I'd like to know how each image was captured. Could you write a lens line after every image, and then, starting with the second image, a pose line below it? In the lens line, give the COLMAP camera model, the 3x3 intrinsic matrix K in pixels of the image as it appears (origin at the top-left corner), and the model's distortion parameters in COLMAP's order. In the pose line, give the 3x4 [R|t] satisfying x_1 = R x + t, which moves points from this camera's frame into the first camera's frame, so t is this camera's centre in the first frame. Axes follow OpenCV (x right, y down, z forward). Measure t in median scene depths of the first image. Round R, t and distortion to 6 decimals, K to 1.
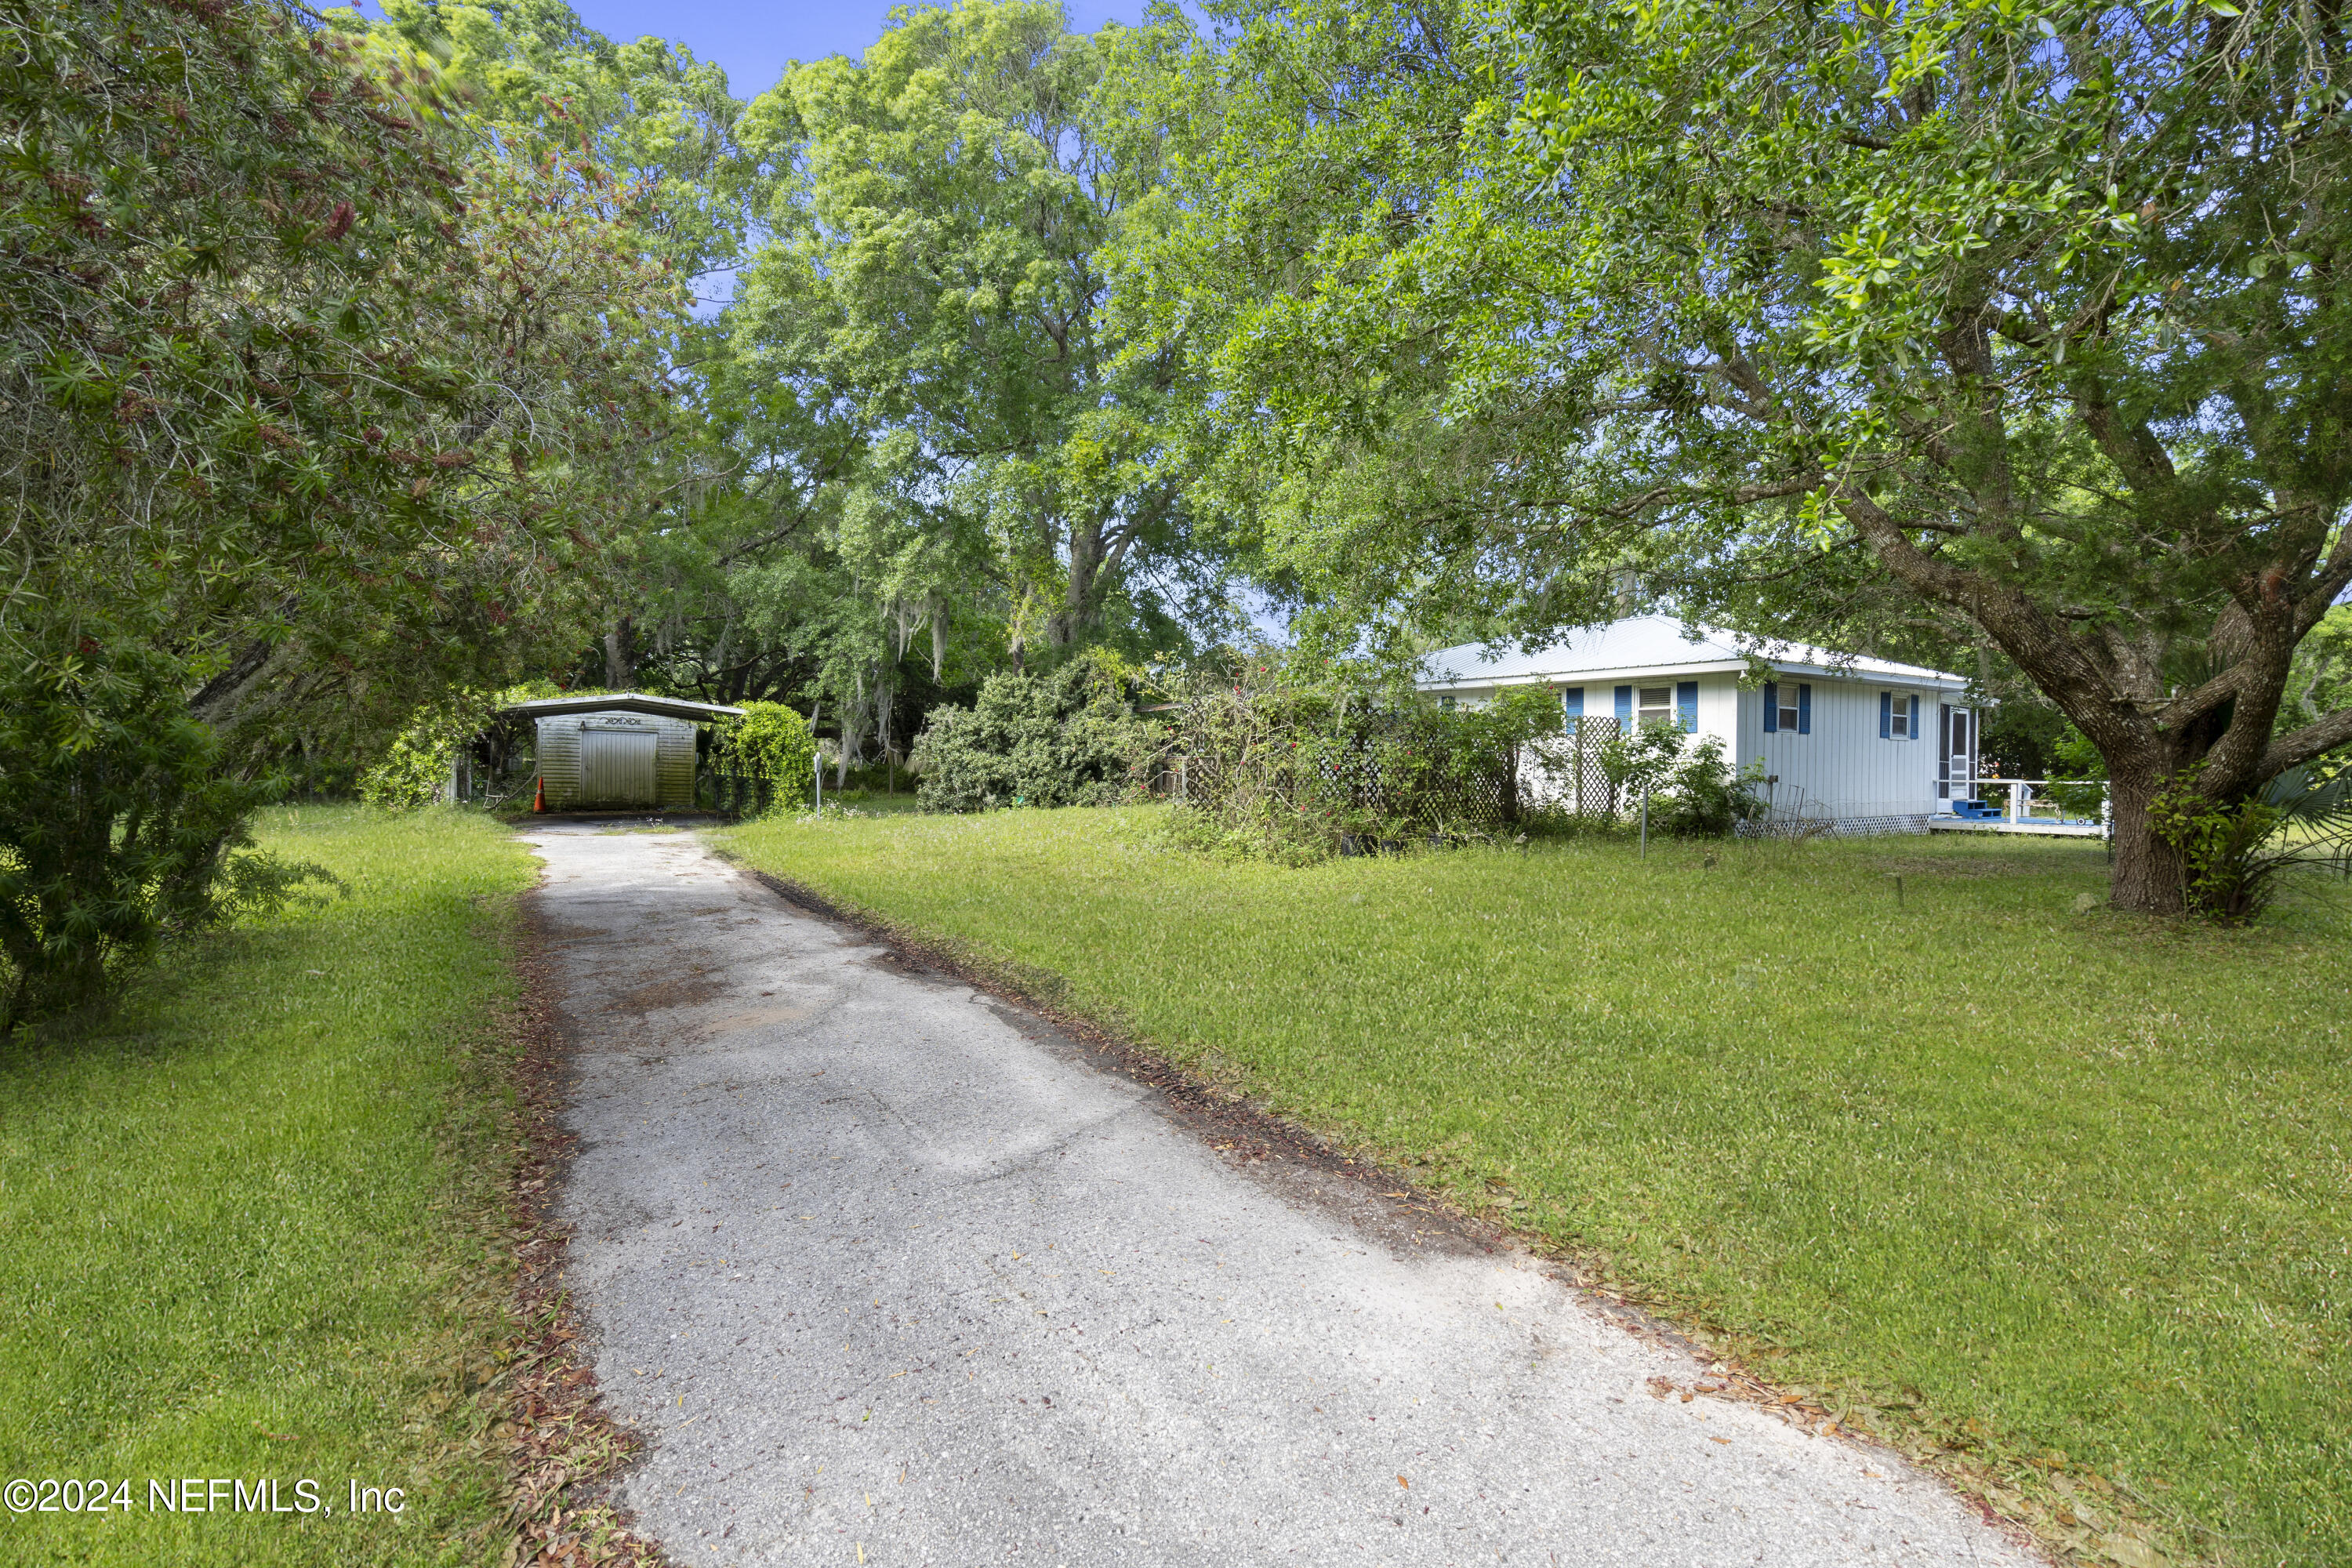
lens RADIAL K [[1092.5, 0, 1182.7], [0, 1092.5, 780.9], [0, 0, 1]] dist [-0.004478, 0.000798]
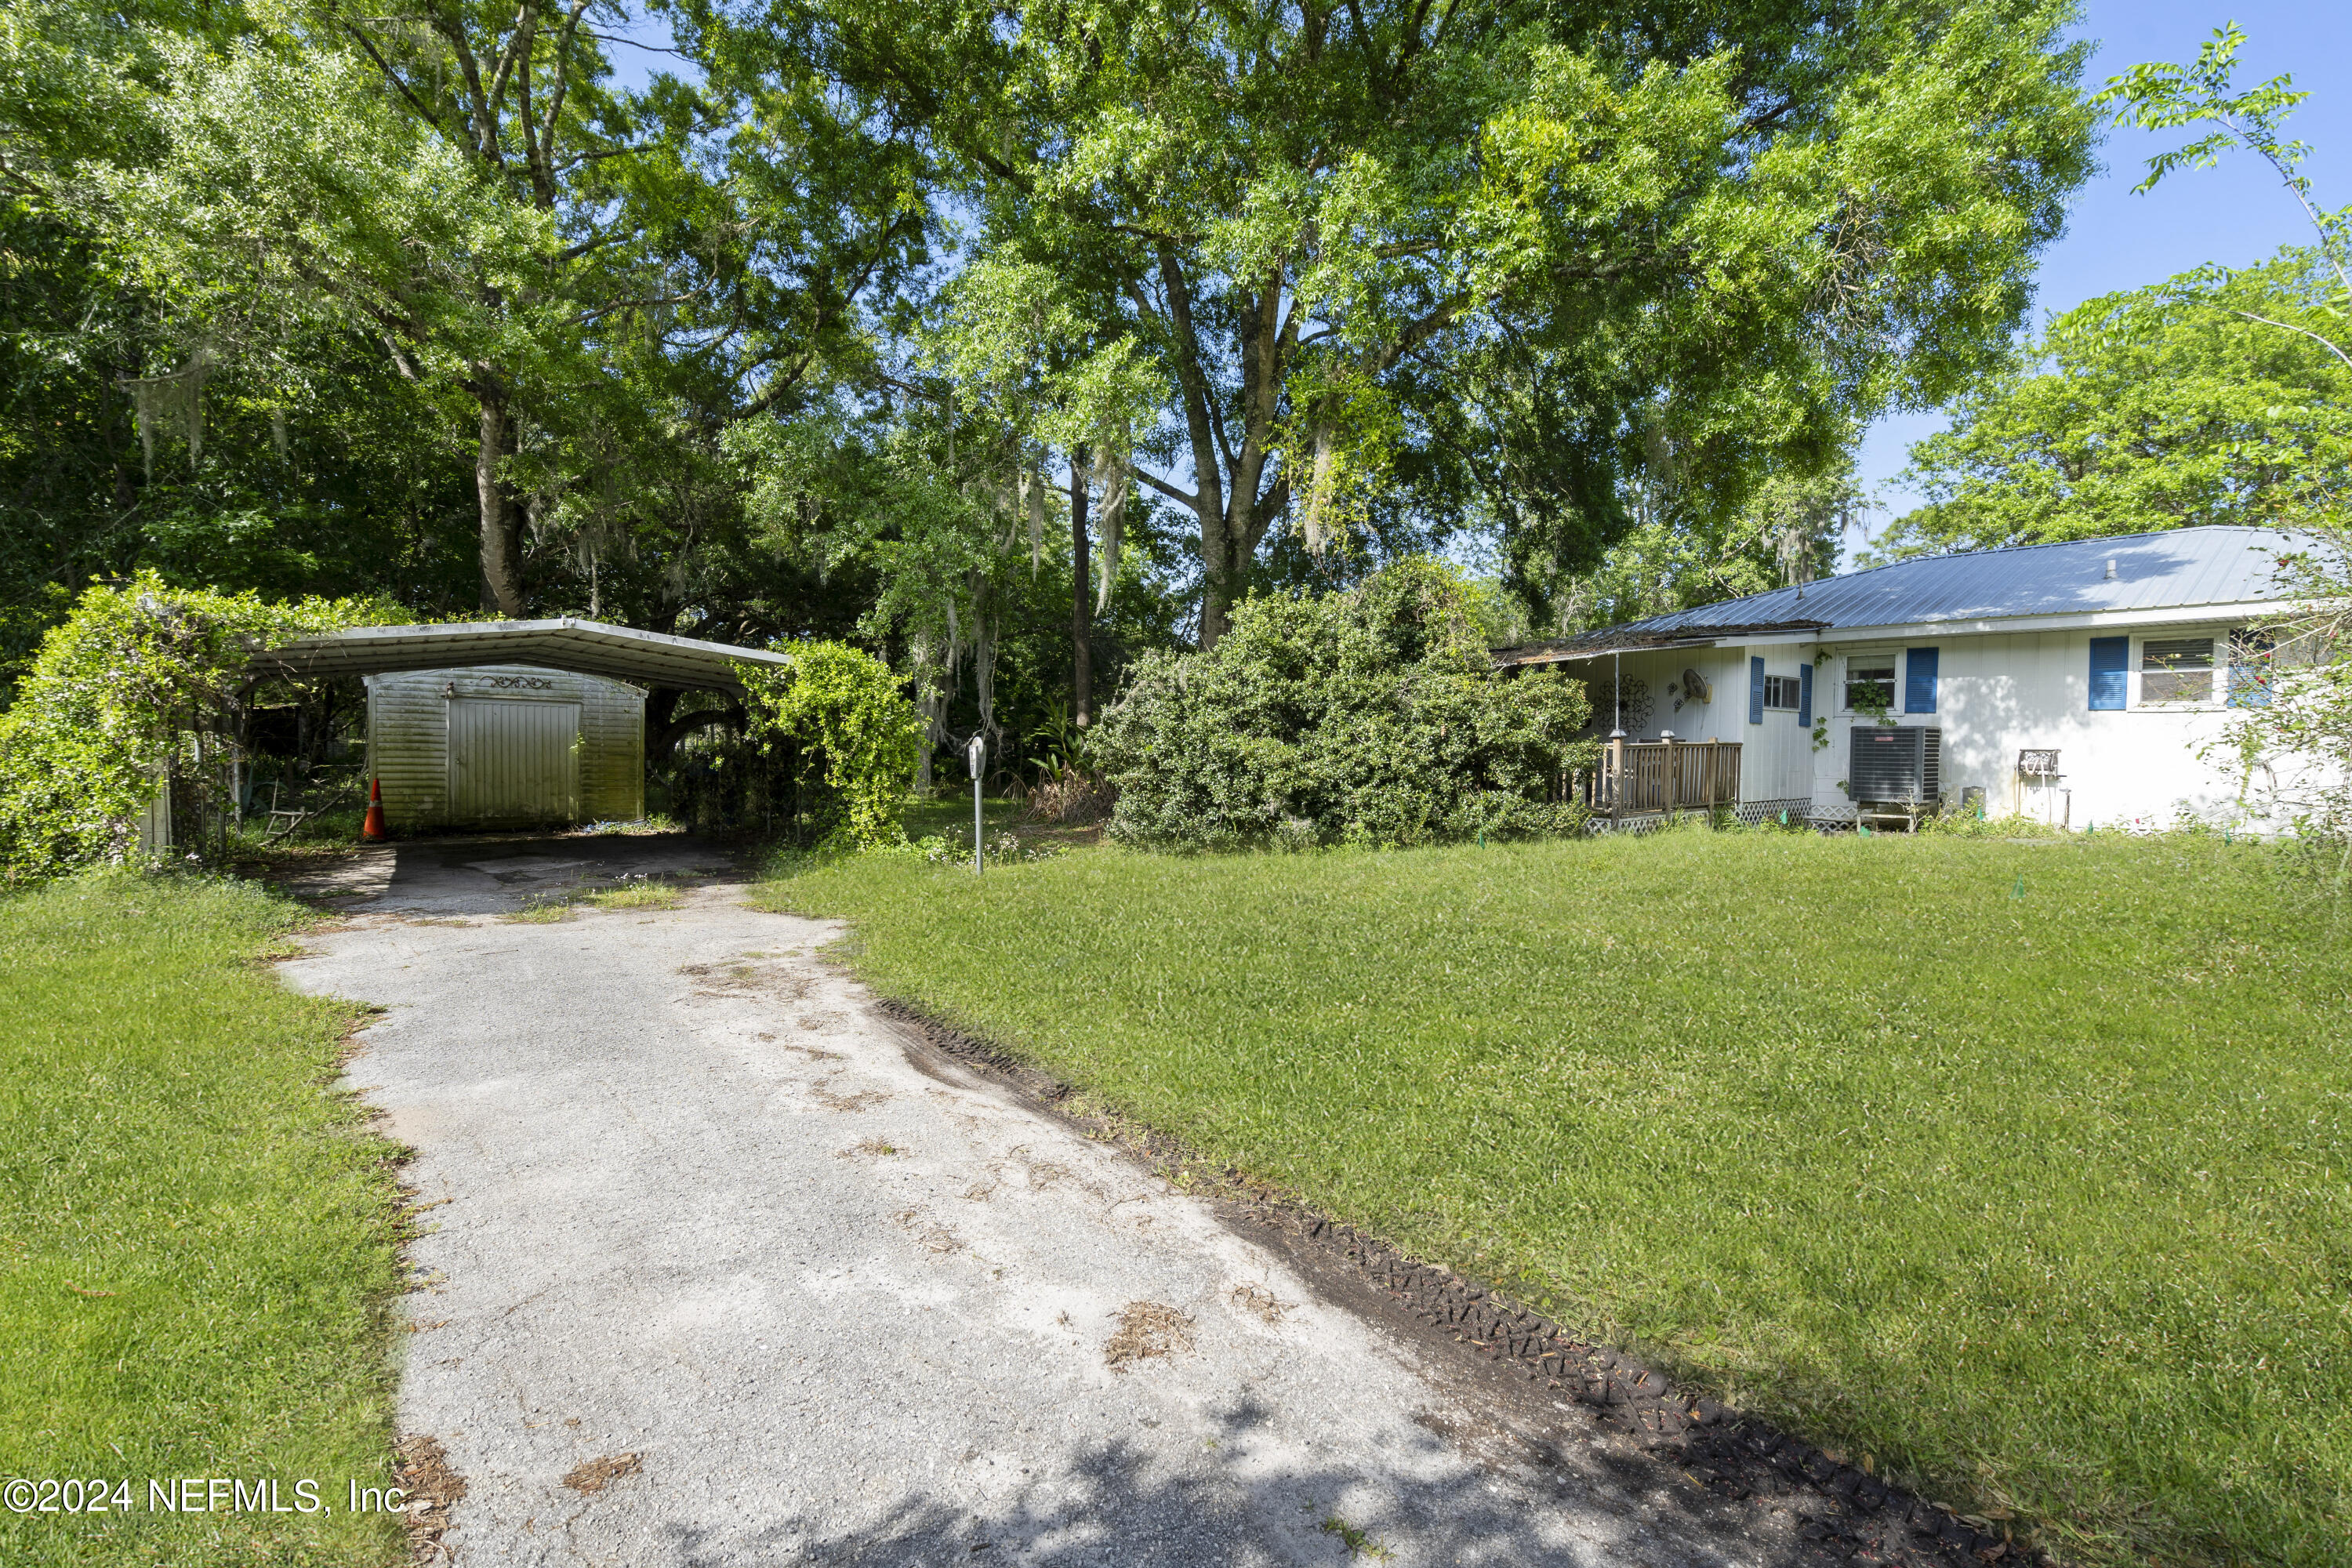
lens RADIAL K [[1092.5, 0, 1169.0], [0, 1092.5, 782.4], [0, 0, 1]] dist [-0.004478, 0.000798]
pose [[0.994892, -0.002484, 0.100919, -0.274988], [0.000472, 0.999801, 0.019955, -0.014244], [-0.100948, -0.019805, 0.994695, 0.459441]]
